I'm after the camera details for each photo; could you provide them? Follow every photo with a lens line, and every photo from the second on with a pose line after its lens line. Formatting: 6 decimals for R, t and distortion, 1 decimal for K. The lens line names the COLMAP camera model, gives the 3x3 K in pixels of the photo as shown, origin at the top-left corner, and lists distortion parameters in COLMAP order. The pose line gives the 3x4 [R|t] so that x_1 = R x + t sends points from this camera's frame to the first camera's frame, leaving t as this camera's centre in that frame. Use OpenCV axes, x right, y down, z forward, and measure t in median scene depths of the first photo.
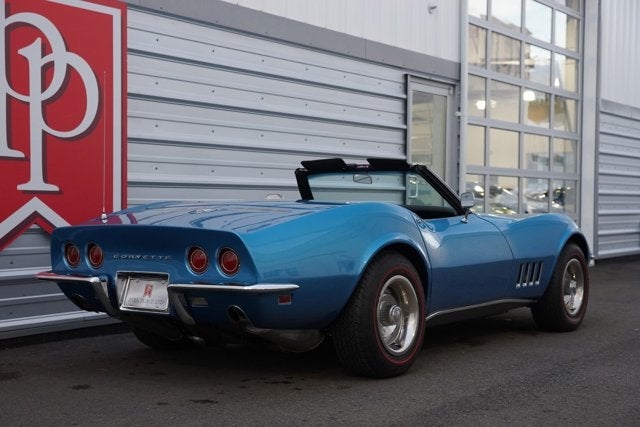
lens RADIAL K [[972.7, 0, 351.3], [0, 972.7, 212.9], [0, 0, 1]] dist [0.022611, 0.088269]
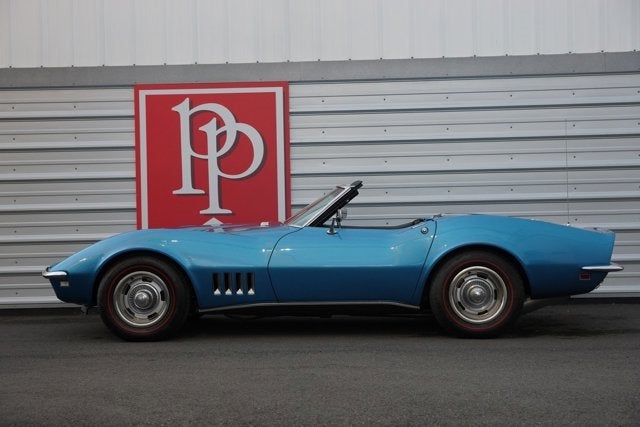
lens RADIAL K [[524.1, 0, 293.2], [0, 524.1, 221.3], [0, 0, 1]] dist [0.011136, 0.014516]
pose [[0.532082, -0.018323, -0.846495, 0.454996], [0.014324, 0.999818, -0.012639, 0.002123], [0.846572, -0.005400, 0.532247, 0.632742]]
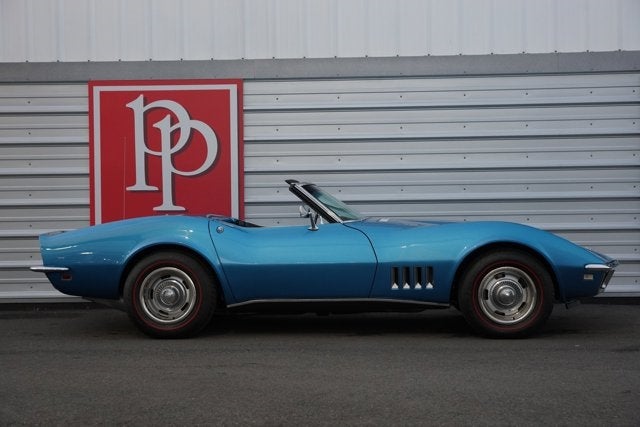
lens RADIAL K [[524.7, 0, 320.0], [0, 524.7, 213.5], [0, 0, 1]] dist [0.019001, 0.005677]
pose [[0.528896, -0.020270, -0.848445, 0.518300], [0.005941, 0.999779, -0.020182, 0.000756], [0.848666, 0.005633, 0.528899, 0.733894]]
